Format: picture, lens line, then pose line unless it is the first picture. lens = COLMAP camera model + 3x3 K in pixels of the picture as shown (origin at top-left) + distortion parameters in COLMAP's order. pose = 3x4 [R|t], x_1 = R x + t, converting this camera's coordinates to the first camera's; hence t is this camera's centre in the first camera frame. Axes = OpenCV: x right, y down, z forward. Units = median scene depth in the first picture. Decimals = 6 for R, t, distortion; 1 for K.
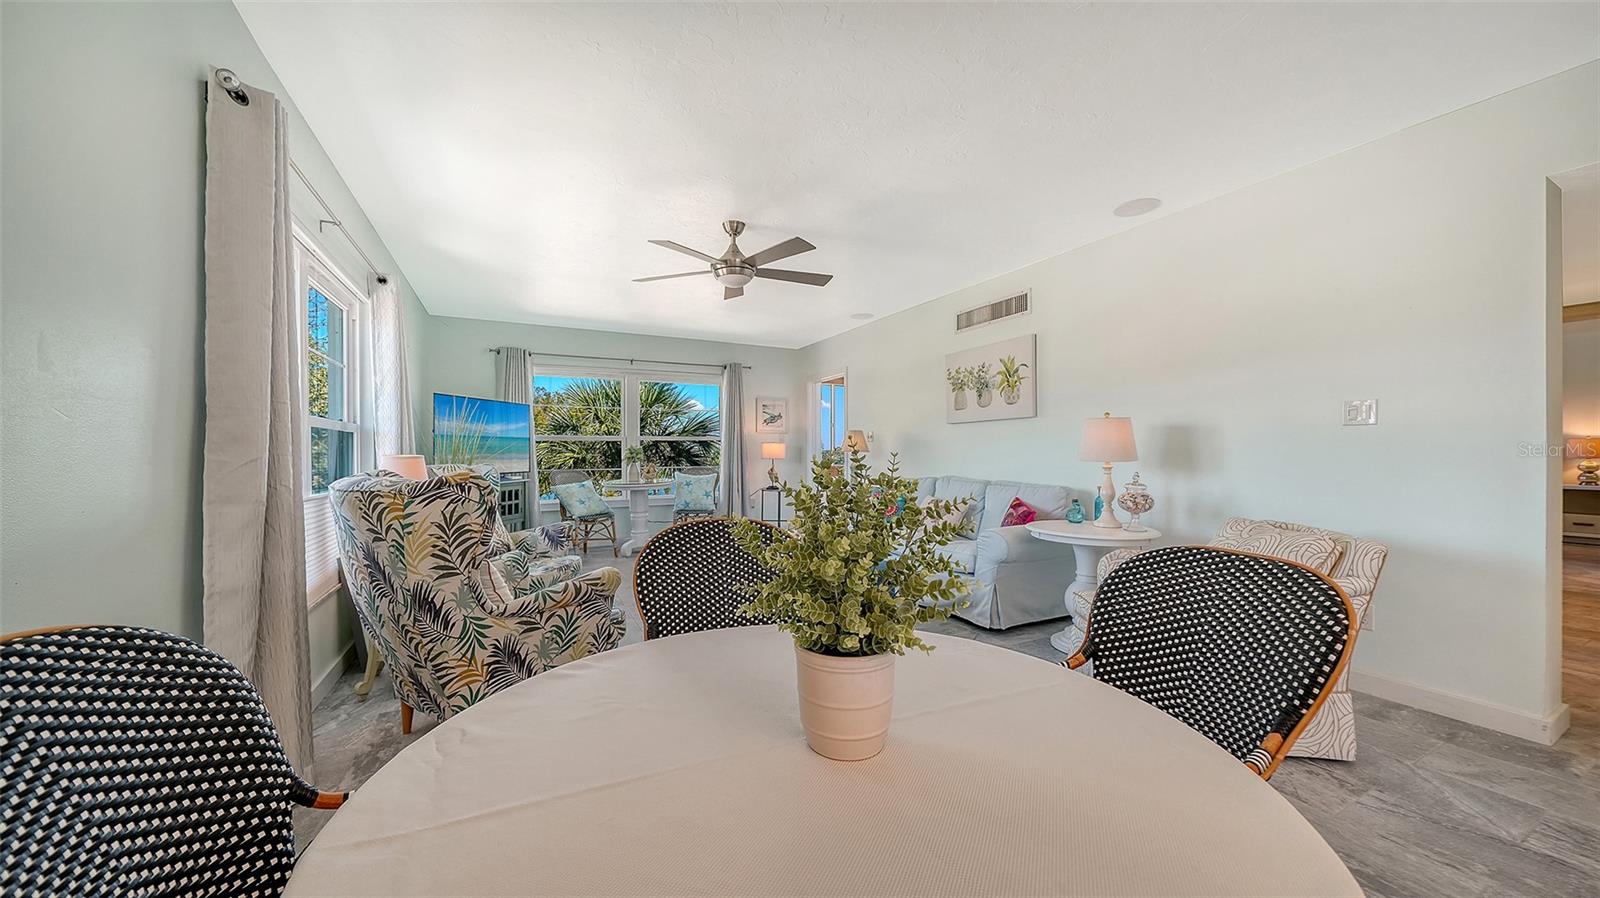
lens RADIAL K [[563.2, 0, 800.0], [0, 563.2, 449.0], [0, 0, 1]] dist [-0.000790, 0.000051]
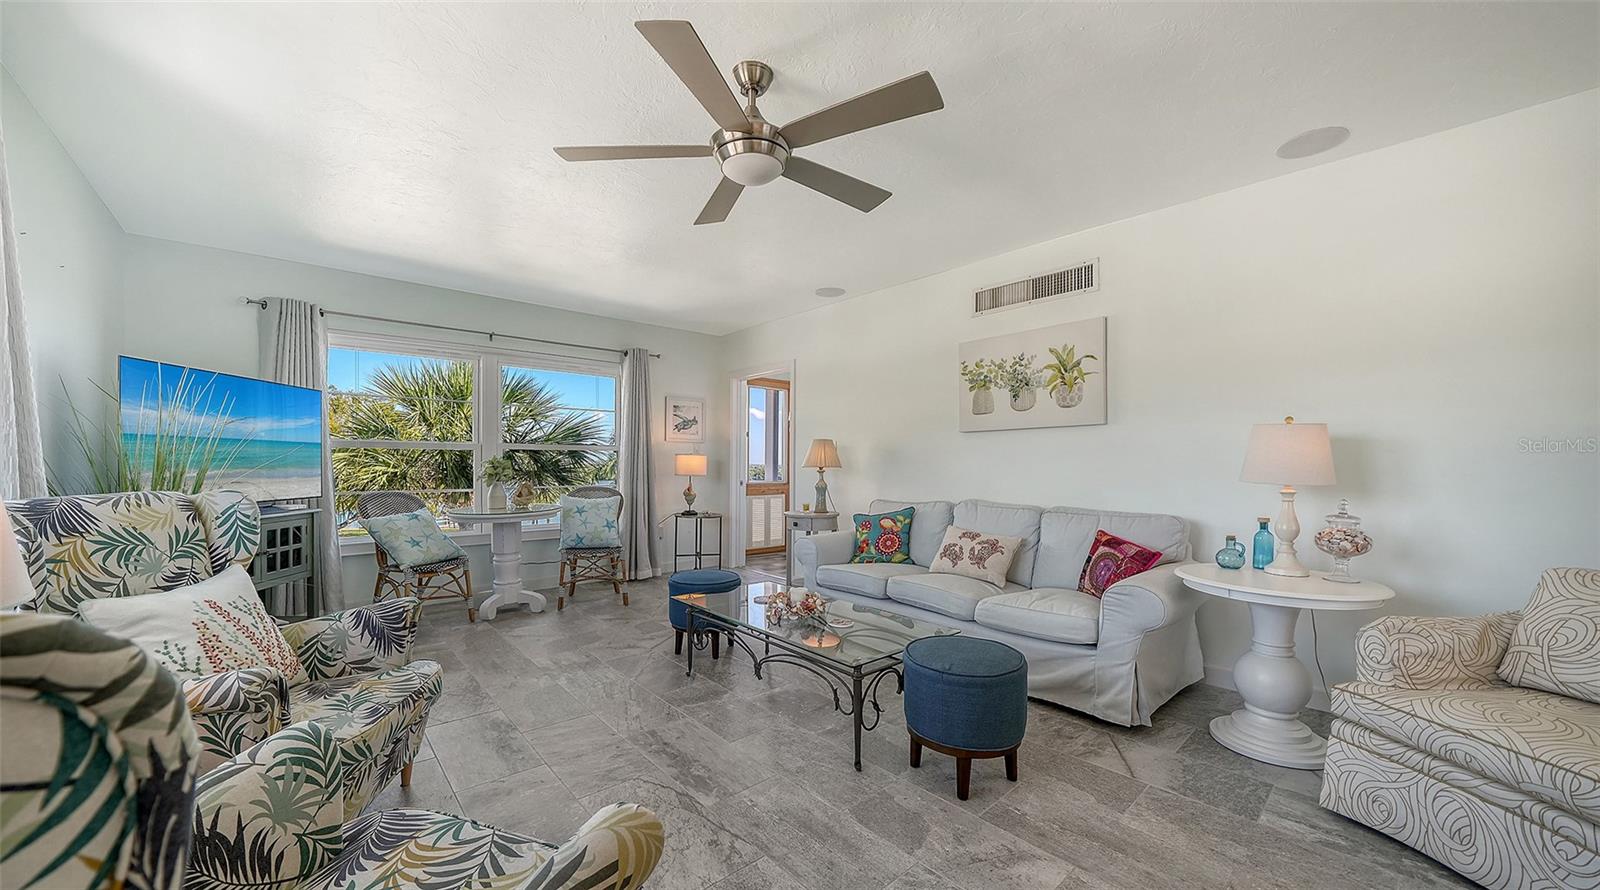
lens RADIAL K [[562.8, 0, 801.8], [0, 562.8, 467.3], [0, 0, 1]] dist [-0.022419, -0.000052]
pose [[0.962211, 0.004847, 0.272260, -0.139490], [-0.007168, 0.999946, 0.007531, -0.000716], [-0.272209, -0.009198, 0.962194, 0.274421]]
